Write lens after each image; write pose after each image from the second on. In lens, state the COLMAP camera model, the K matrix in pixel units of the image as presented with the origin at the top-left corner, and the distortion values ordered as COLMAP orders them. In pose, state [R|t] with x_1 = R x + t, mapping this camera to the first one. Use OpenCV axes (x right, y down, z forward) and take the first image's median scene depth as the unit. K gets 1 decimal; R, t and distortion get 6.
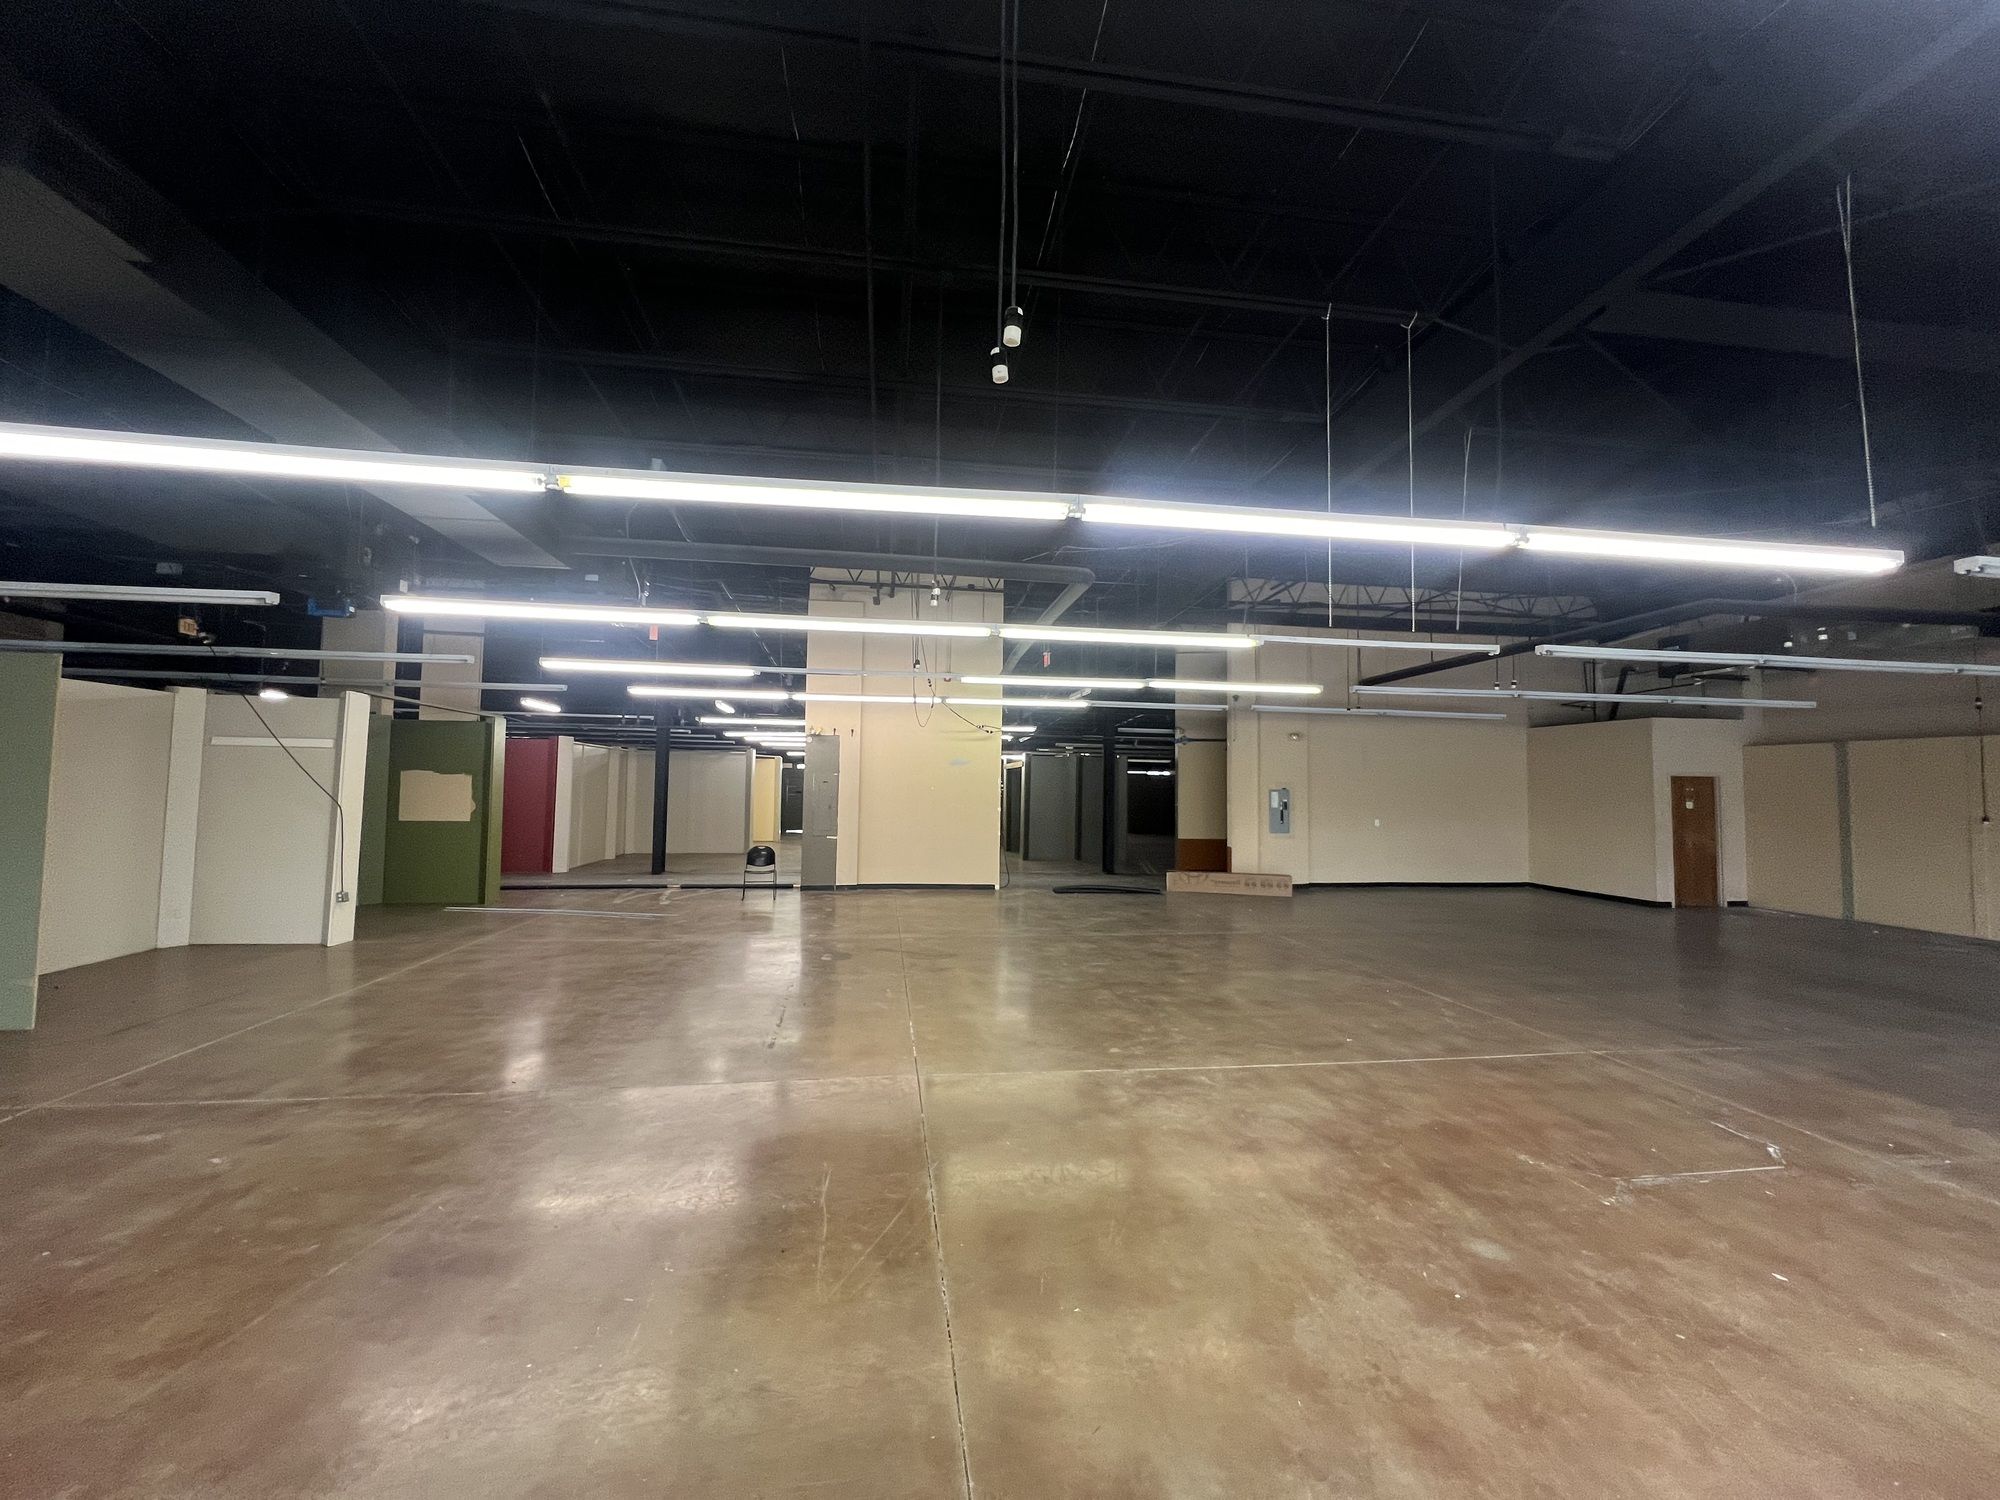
lens RADIAL K [[802.1, 0, 1000.0], [0, 802.1, 750.0], [0, 0, 1]] dist [-0.000290, 0.000315]
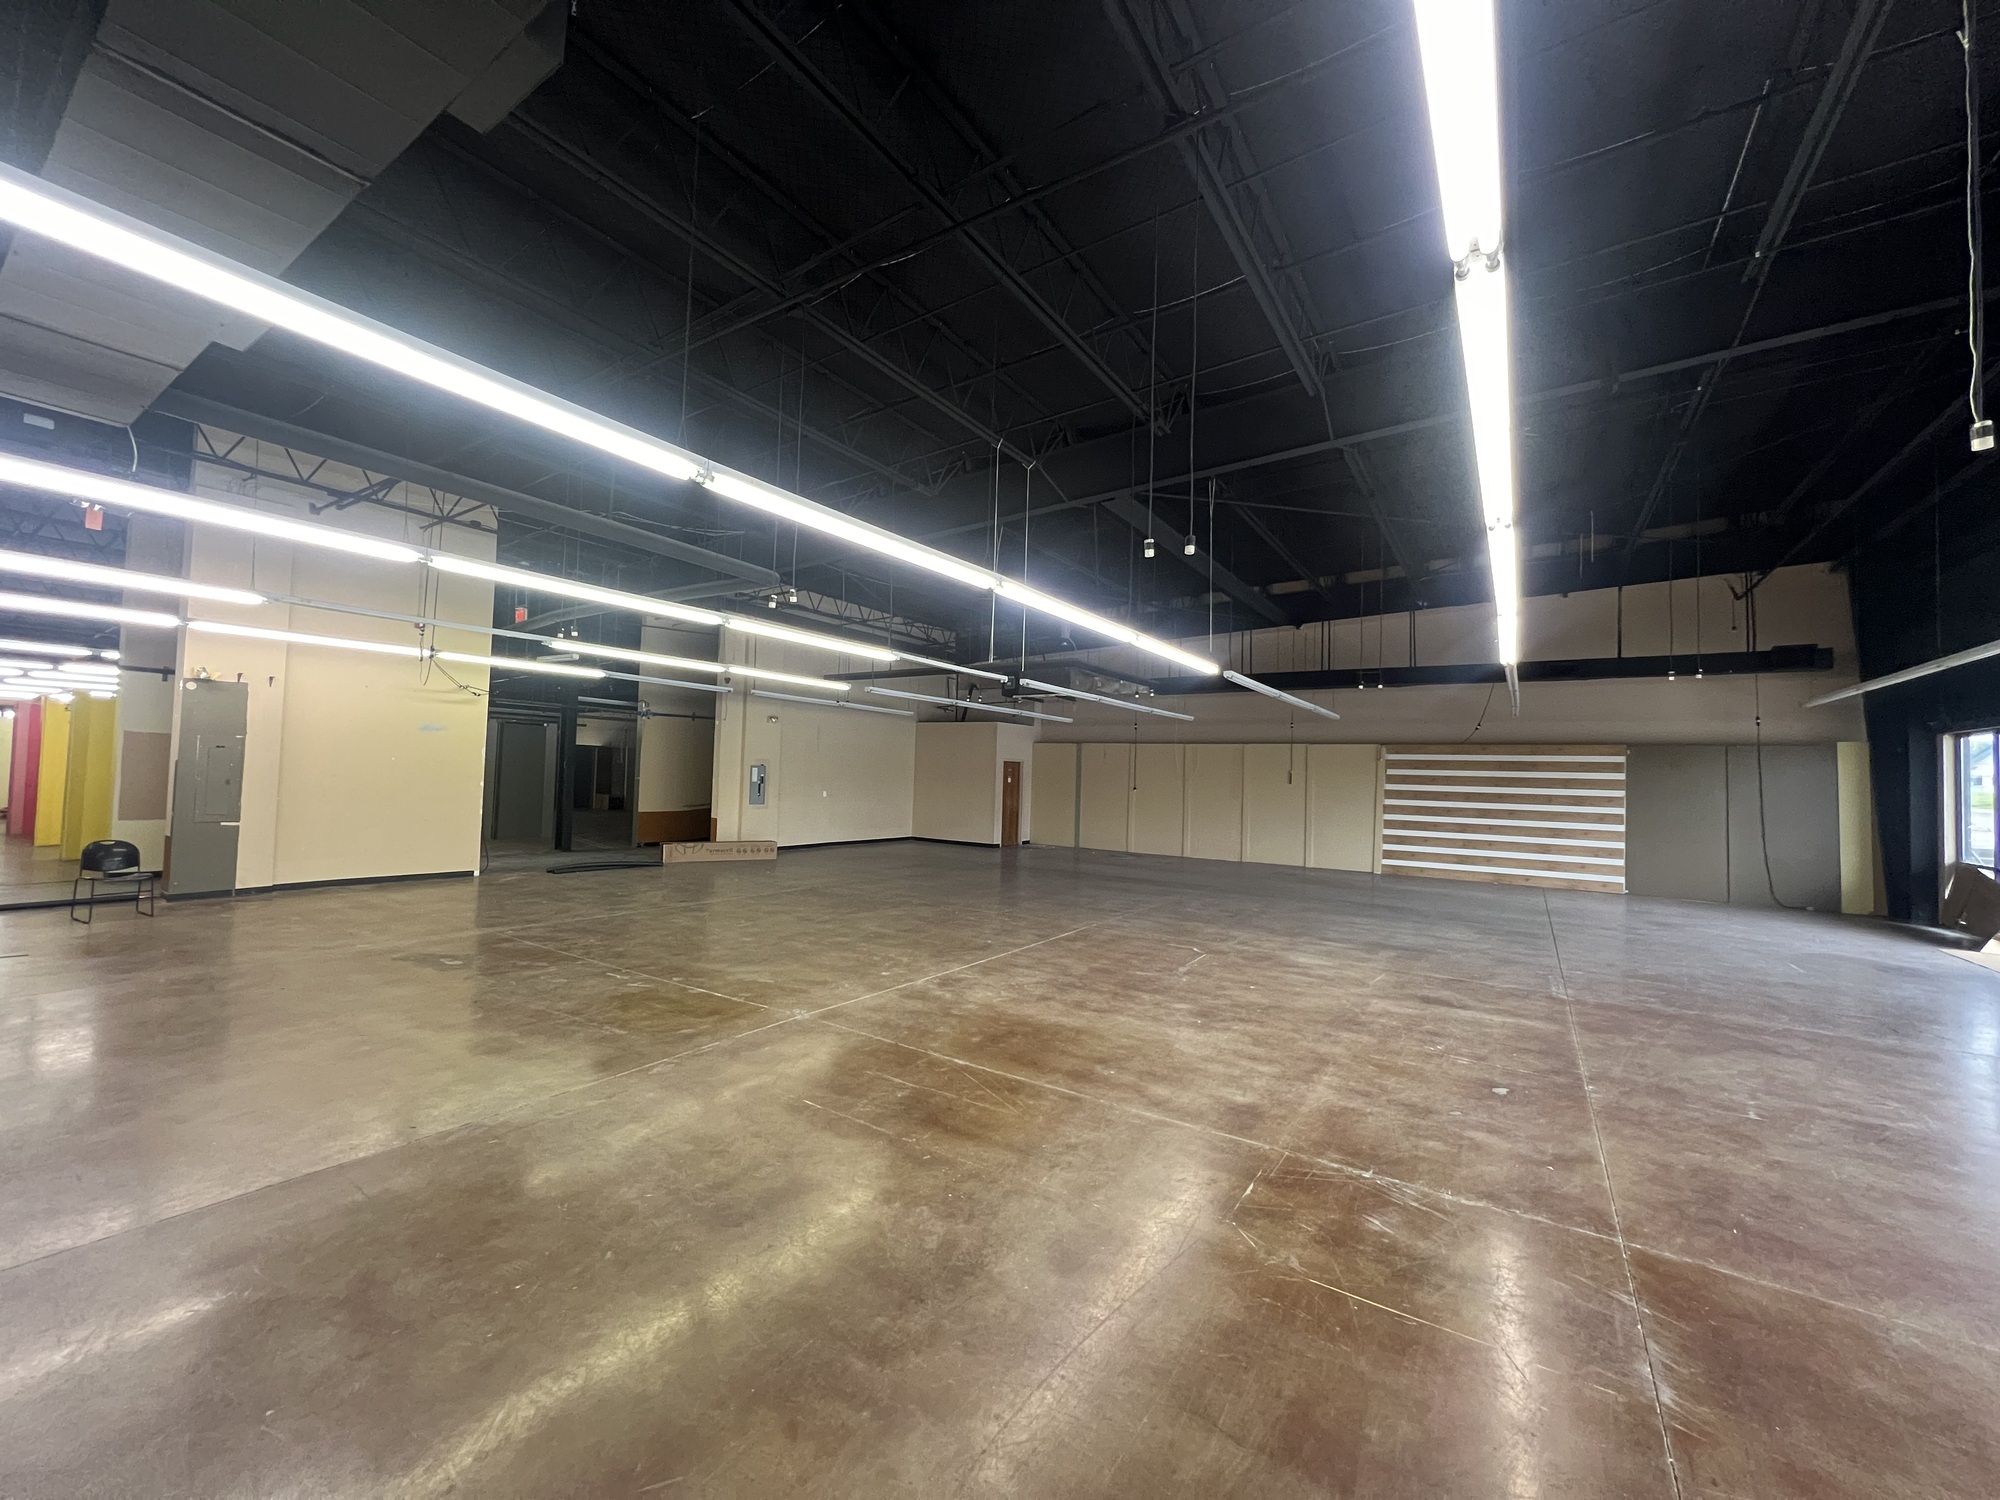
lens RADIAL K [[802.1, 0, 1000.0], [0, 802.1, 750.0], [0, 0, 1]] dist [-0.000290, 0.000315]
pose [[0.657703, 0.028496, 0.752738, -0.307335], [-0.057605, 0.998261, 0.012541, -0.006453], [-0.751072, -0.051610, 0.658200, 0.009201]]
